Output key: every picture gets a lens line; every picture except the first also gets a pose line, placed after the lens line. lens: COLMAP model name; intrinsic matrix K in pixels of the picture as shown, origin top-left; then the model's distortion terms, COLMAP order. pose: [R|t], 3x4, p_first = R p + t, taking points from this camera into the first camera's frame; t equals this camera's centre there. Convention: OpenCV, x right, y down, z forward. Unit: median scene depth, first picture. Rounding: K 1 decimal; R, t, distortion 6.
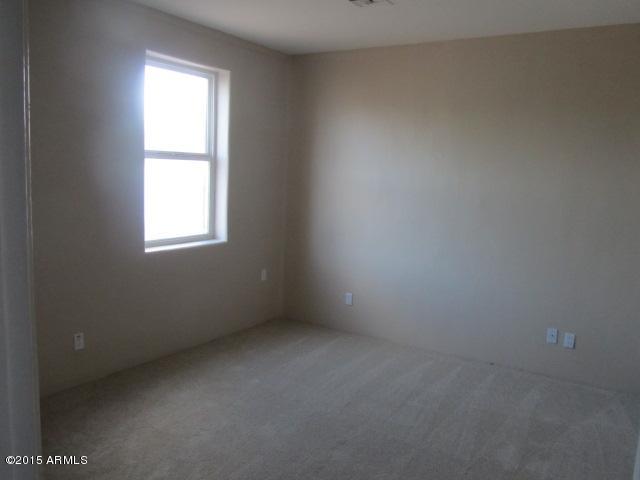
lens RADIAL K [[536.3, 0, 320.3], [0, 536.3, 228.2], [0, 0, 1]] dist [0.011711, 0.002896]
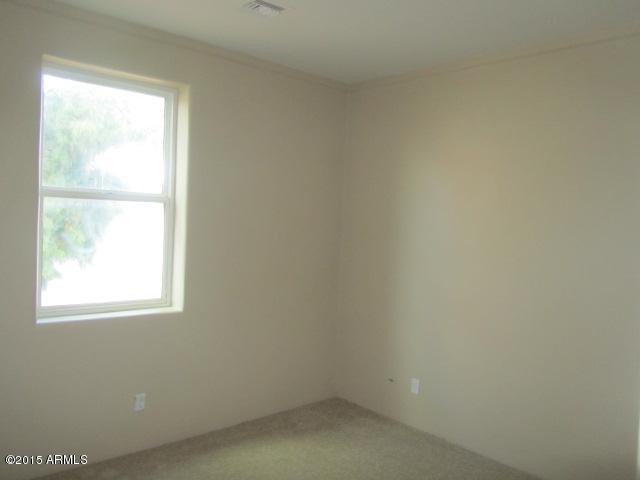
lens RADIAL K [[536.3, 0, 320.3], [0, 536.3, 228.2], [0, 0, 1]] dist [0.011711, 0.002896]
pose [[0.961278, 0.011210, -0.275353, 0.215797], [-0.038505, 0.994835, -0.093921, -0.026780], [0.272878, 0.100887, 0.956744, 0.335474]]
